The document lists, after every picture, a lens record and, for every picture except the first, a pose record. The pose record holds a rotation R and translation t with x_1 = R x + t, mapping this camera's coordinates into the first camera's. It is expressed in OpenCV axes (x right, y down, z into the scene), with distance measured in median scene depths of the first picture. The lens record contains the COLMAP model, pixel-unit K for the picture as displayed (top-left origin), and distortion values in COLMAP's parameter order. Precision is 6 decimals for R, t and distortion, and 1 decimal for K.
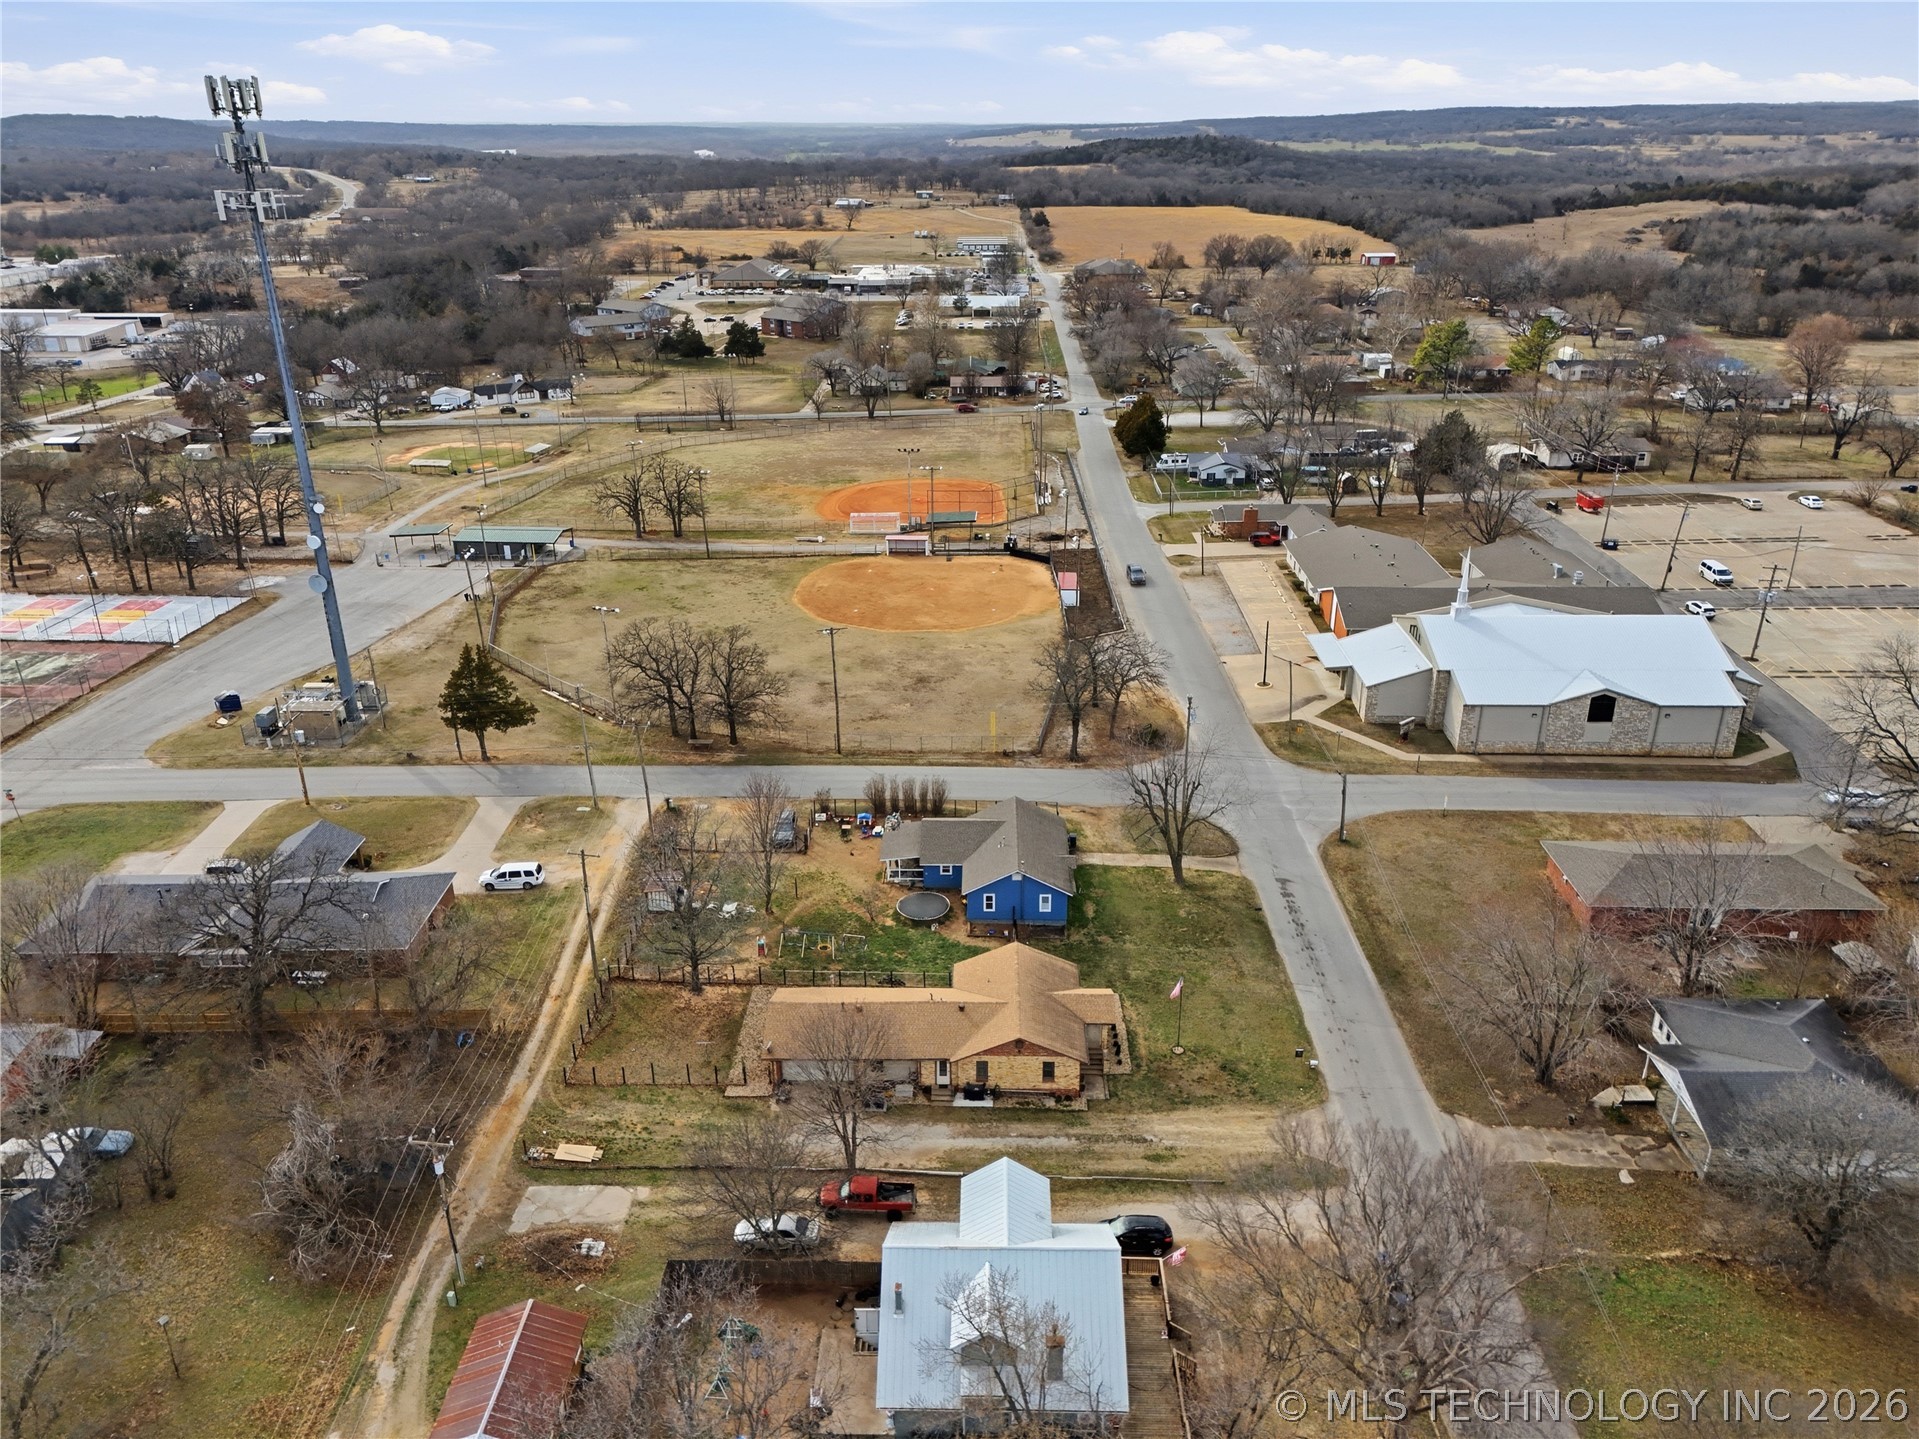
lens RADIAL K [[1385.1, 0, 984.0], [0, 1385.1, 731.1], [0, 0, 1]] dist [0.008297, 0.001609]
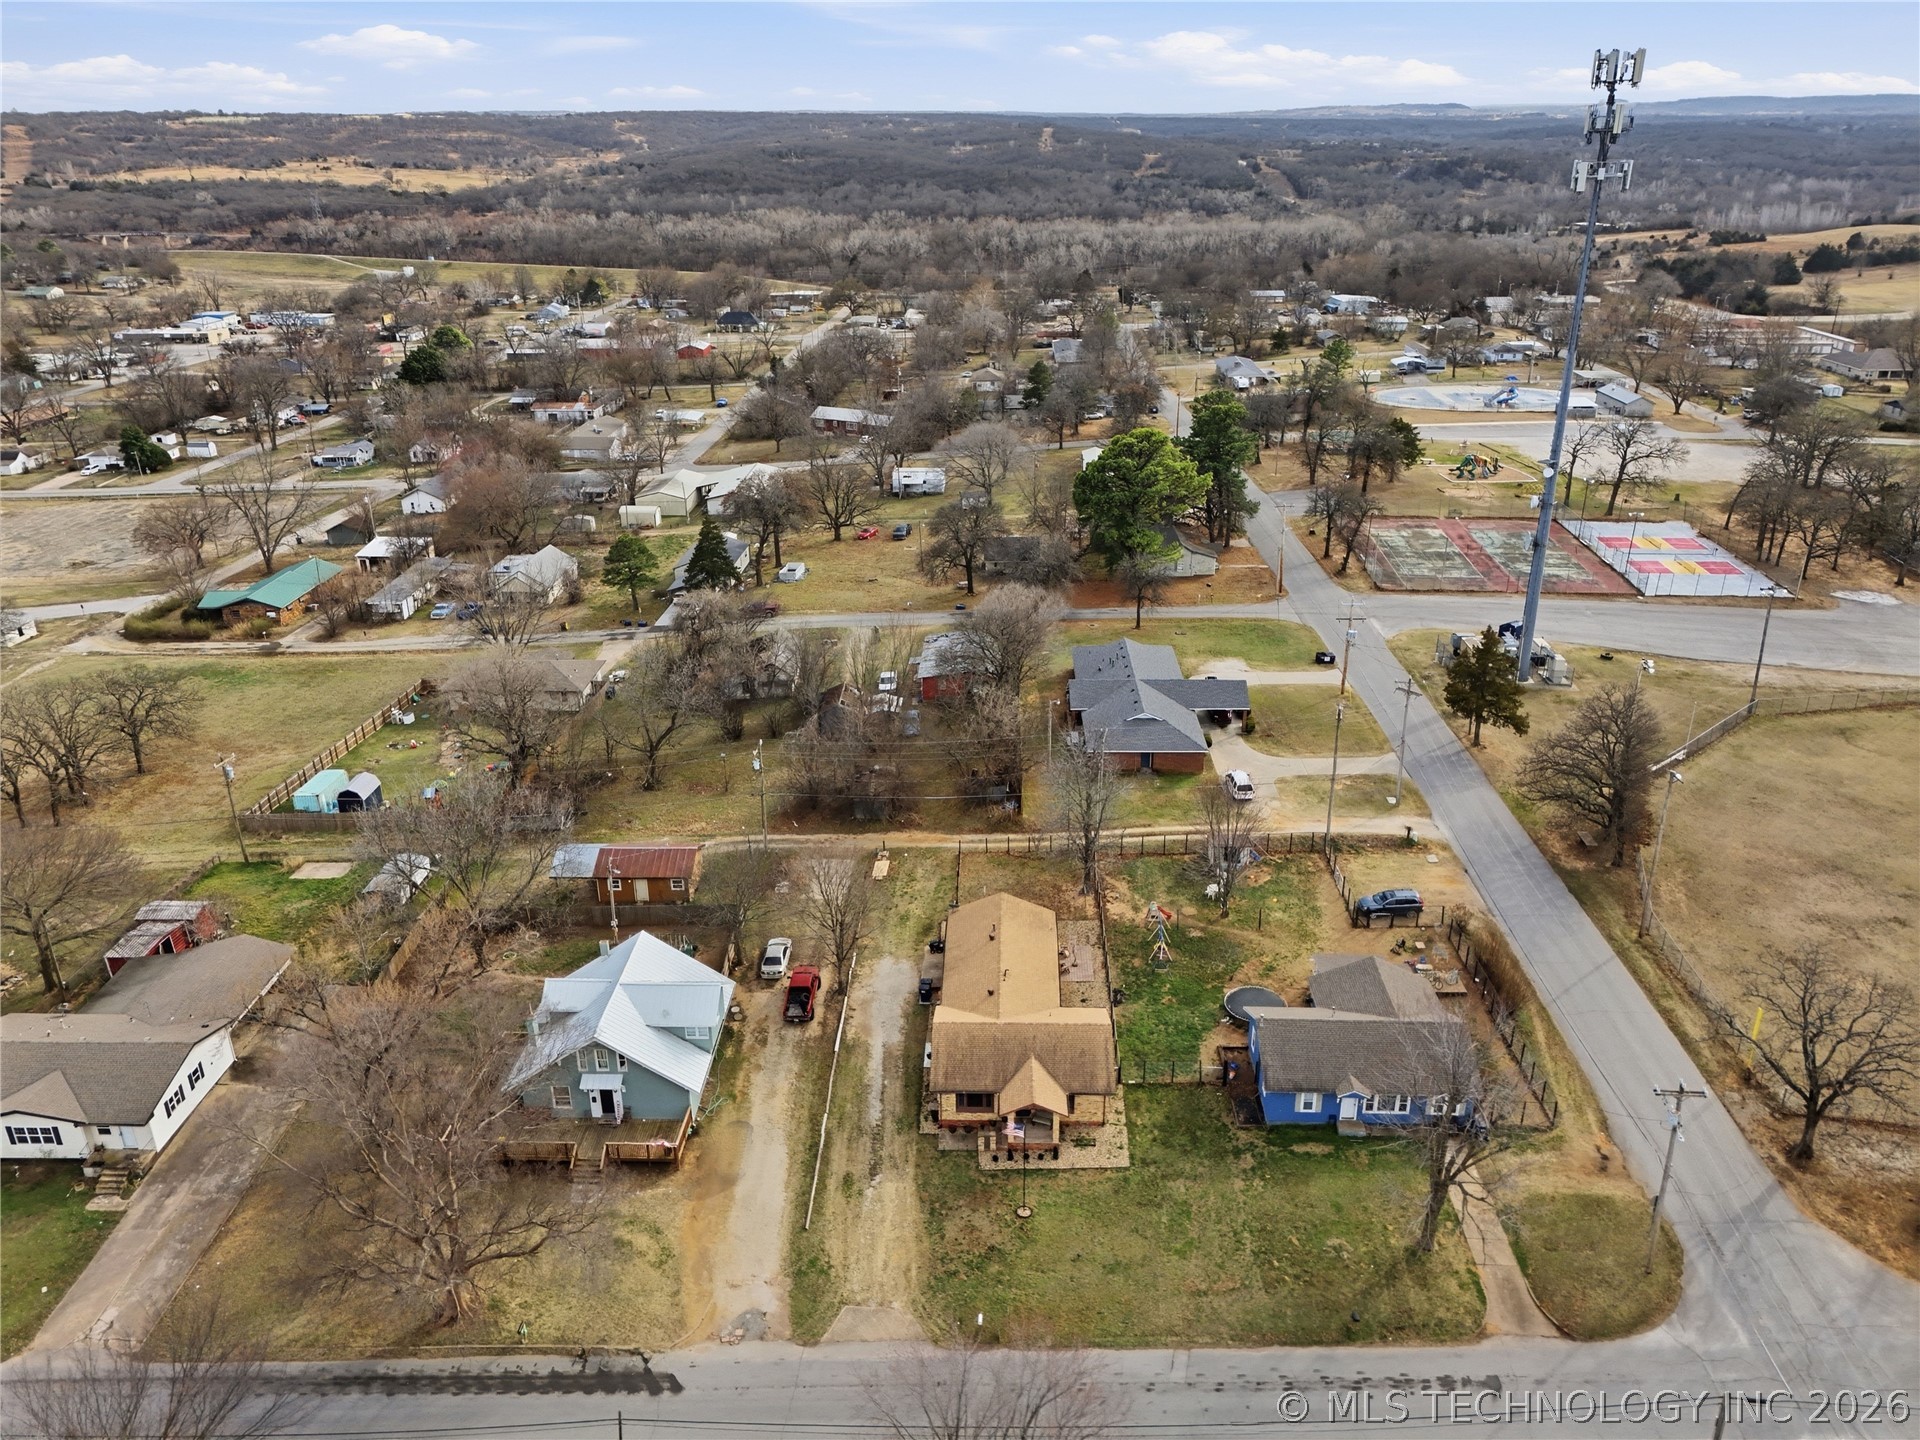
lens RADIAL K [[1385.8, 0, 984.5], [0, 1385.8, 731.6], [0, 0, 1]] dist [0.008297, 0.001609]
pose [[-0.016750, 0.404265, -0.914489, 0.602513], [-0.387699, 0.840434, 0.378629, -0.247651], [0.921634, 0.360889, 0.142656, 0.568511]]
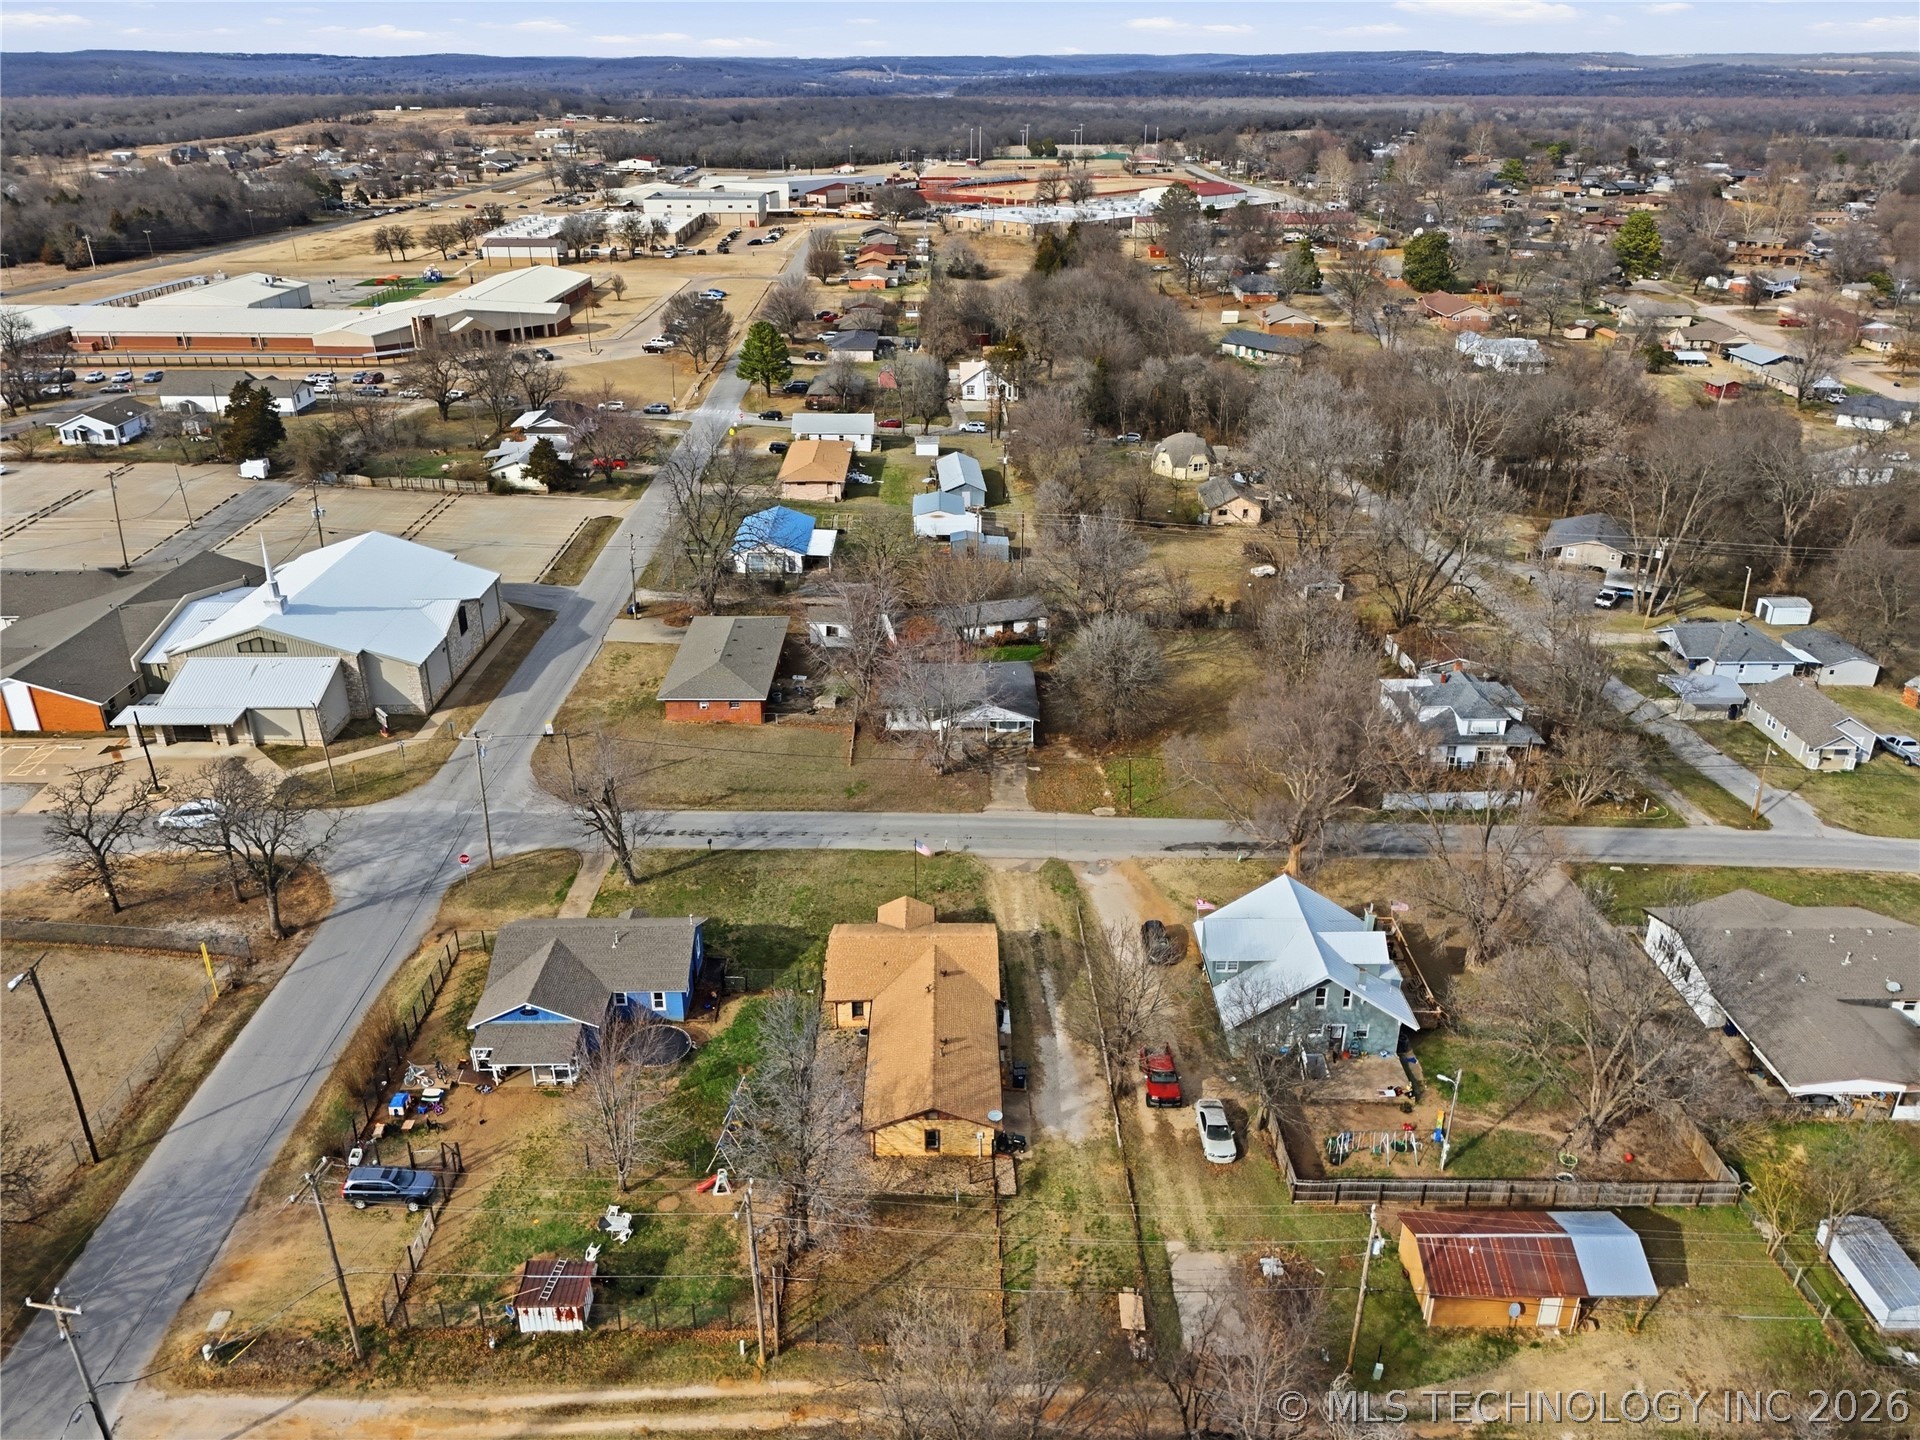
lens RADIAL K [[1327.7, 0, 960.0], [0, 1327.7, 720.0], [0, 0, 1]] dist [0.003104, 0.000200]
pose [[-0.013304, -0.434944, 0.900359, -0.578986], [0.388715, 0.827364, 0.405425, -0.243623], [-0.921262, 0.355377, 0.158062, 0.561549]]
